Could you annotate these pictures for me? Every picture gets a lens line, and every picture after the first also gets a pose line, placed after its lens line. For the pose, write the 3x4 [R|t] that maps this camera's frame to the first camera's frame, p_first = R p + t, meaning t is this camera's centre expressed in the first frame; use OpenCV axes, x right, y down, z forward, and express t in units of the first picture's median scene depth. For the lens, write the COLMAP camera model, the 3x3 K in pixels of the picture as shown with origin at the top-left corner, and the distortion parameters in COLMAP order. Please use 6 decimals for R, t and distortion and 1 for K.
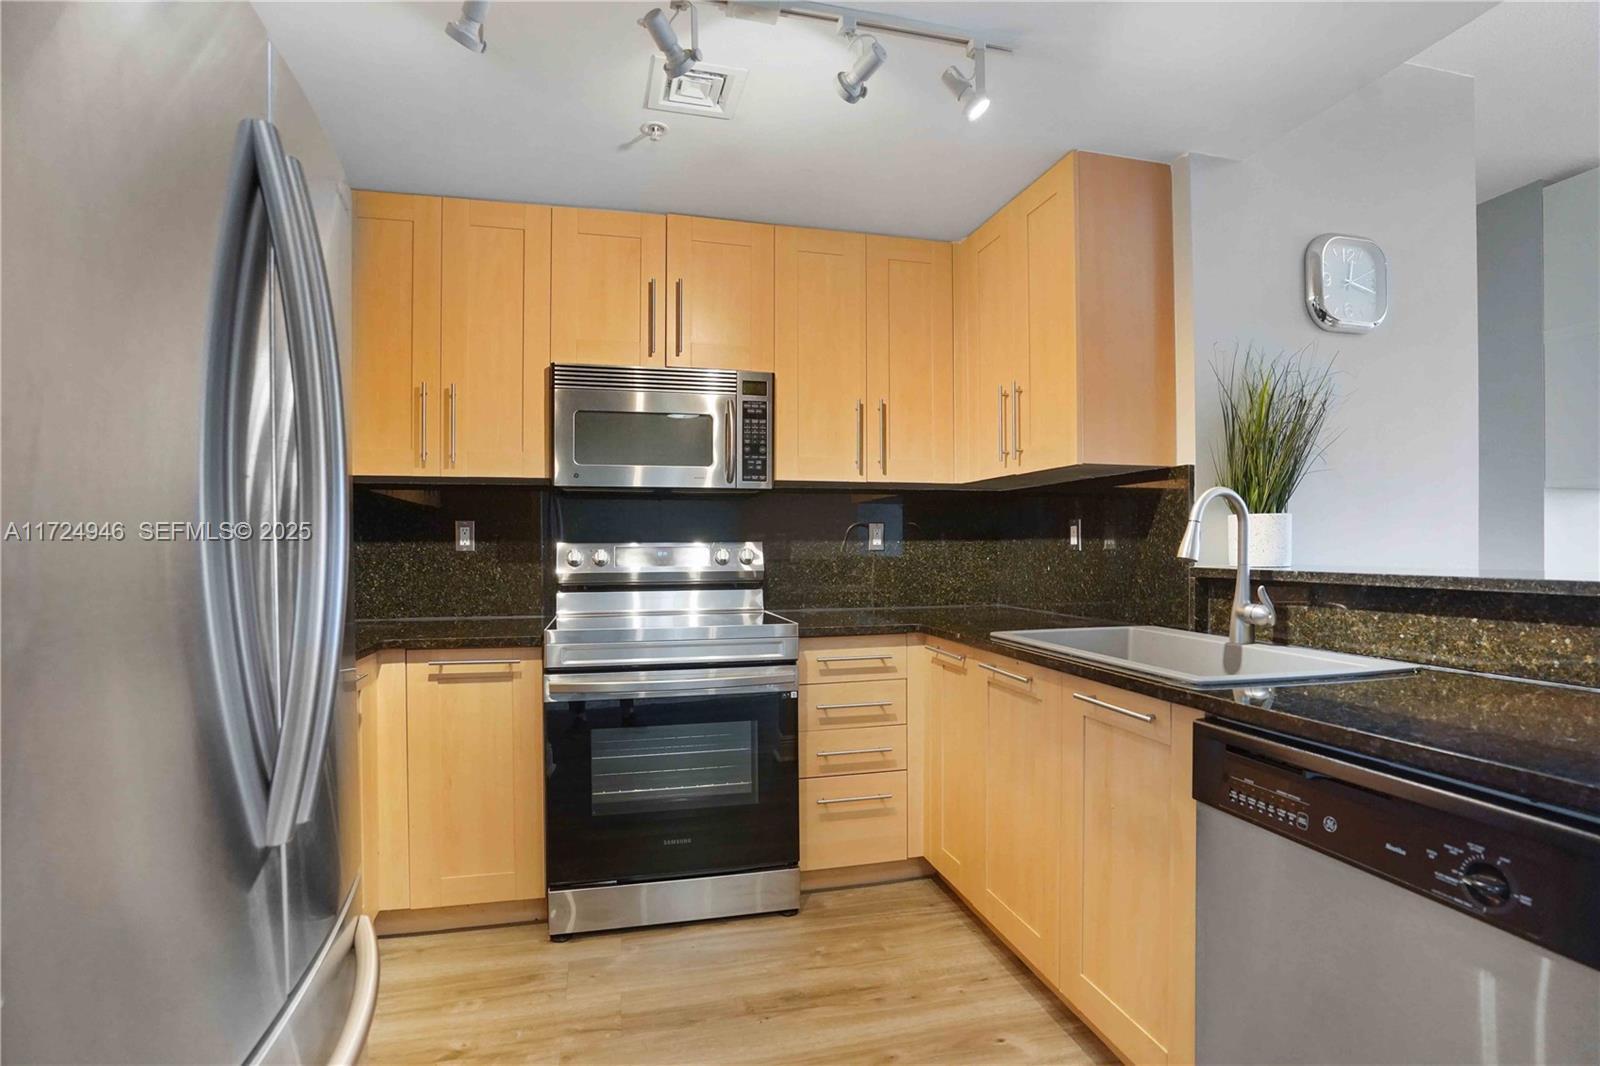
lens RADIAL K [[759.5, 0, 796.2], [0, 759.5, 537.8], [0, 0, 1]] dist [-0.068154, 0.027148]
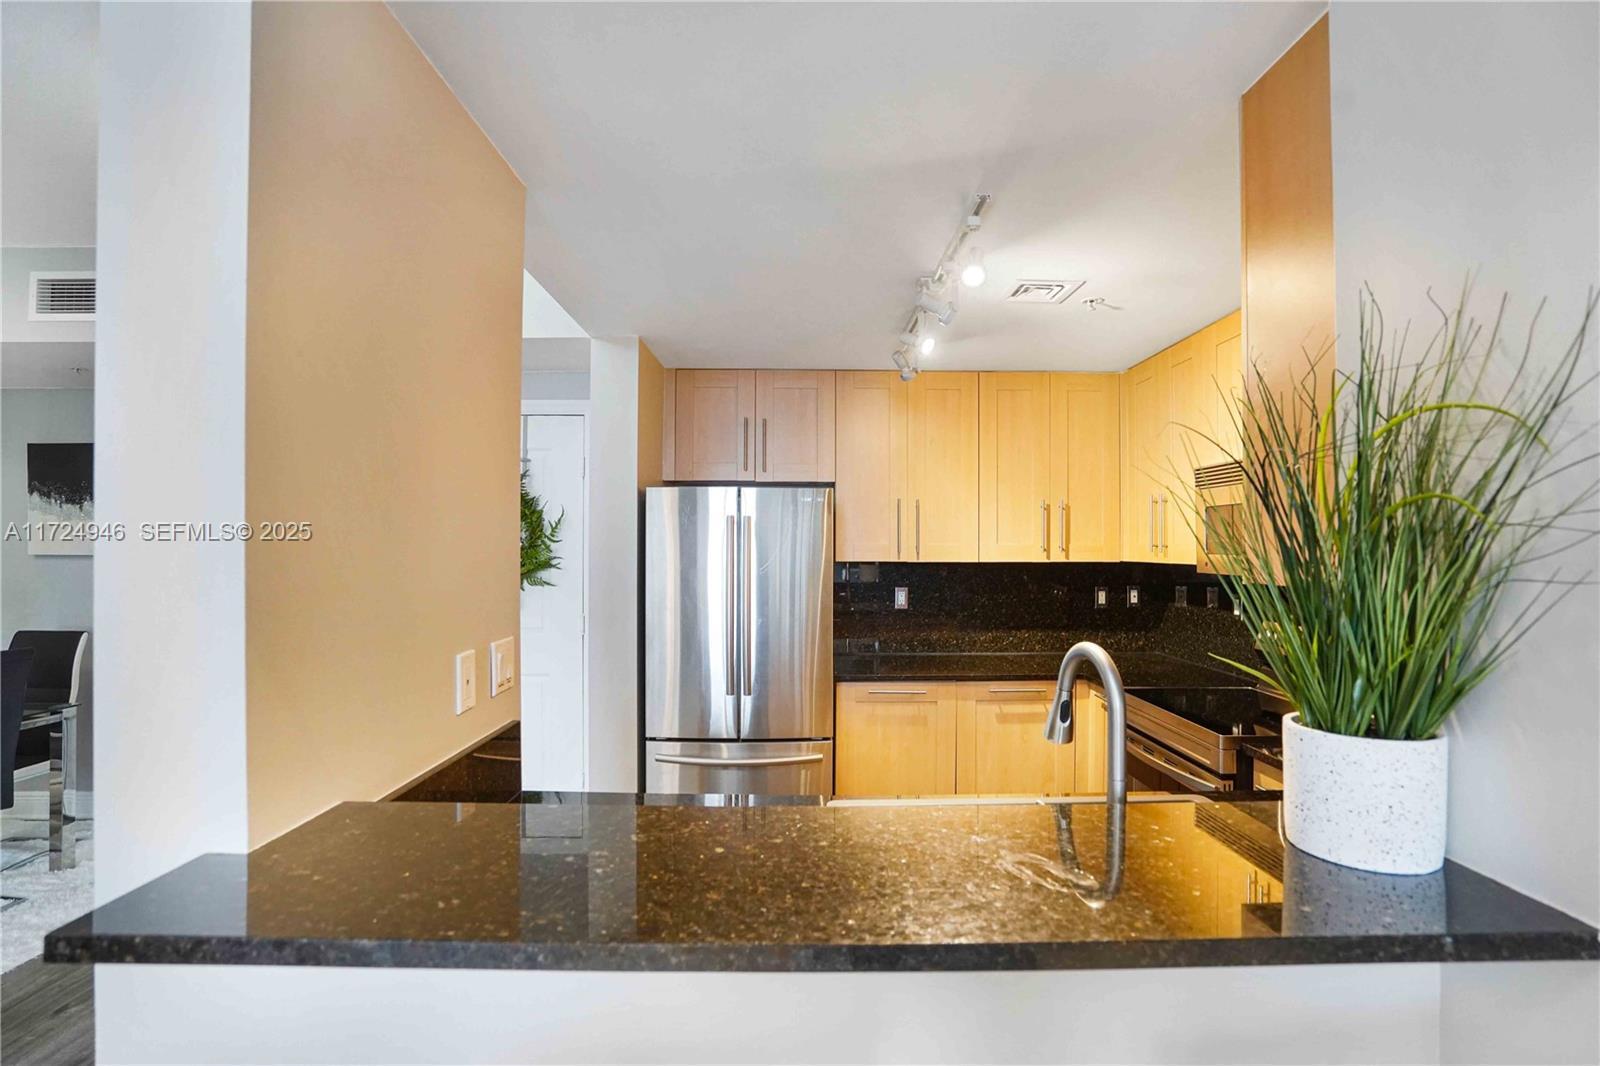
lens RADIAL K [[748.0, 0, 806.6], [0, 748.0, 540.8], [0, 0, 1]] dist [-0.058098, 0.021967]
pose [[-0.234864, -0.002310, -0.972026, 0.936348], [0.007342, 0.999964, -0.004151, -0.119473], [0.972001, -0.008111, -0.234839, 0.687975]]
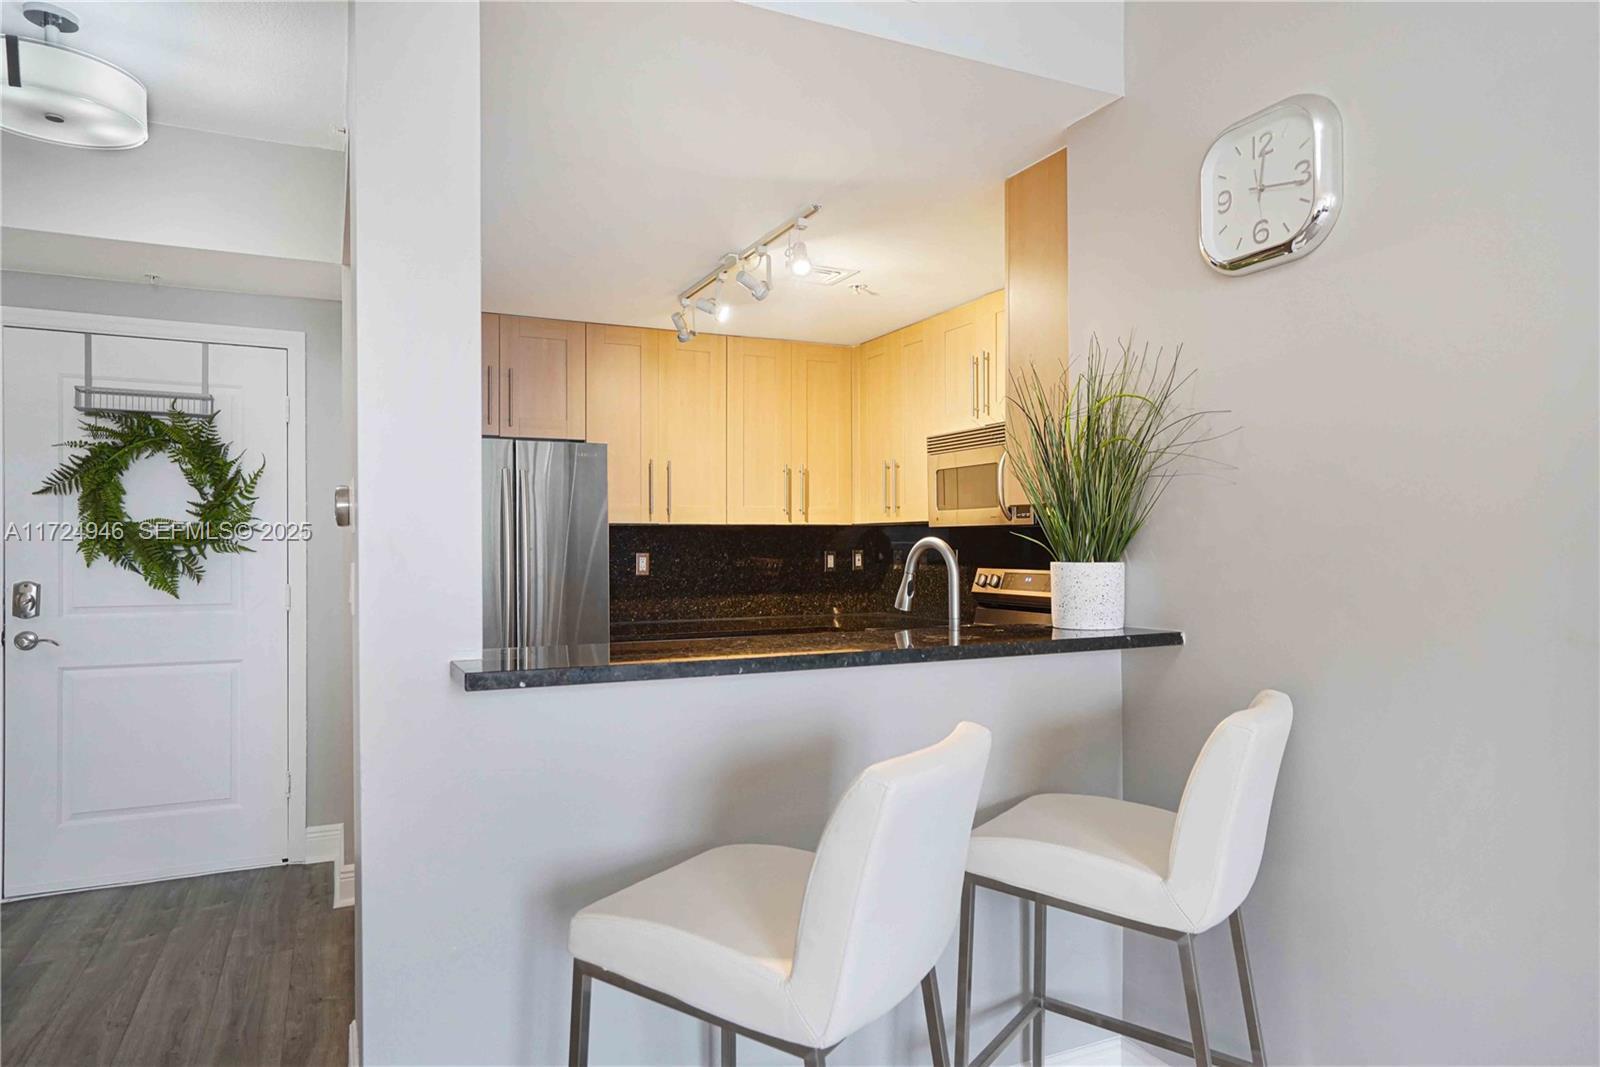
lens RADIAL K [[986.2, 0, 794.2], [0, 986.2, 541.8], [0, 0, 1]] dist [-0.006756, 0.019338]
pose [[0.198457, 0.001555, -0.980108, 1.374439], [0.012949, 0.999907, 0.004208, -0.053625], [0.980024, -0.013527, 0.198418, 0.416565]]
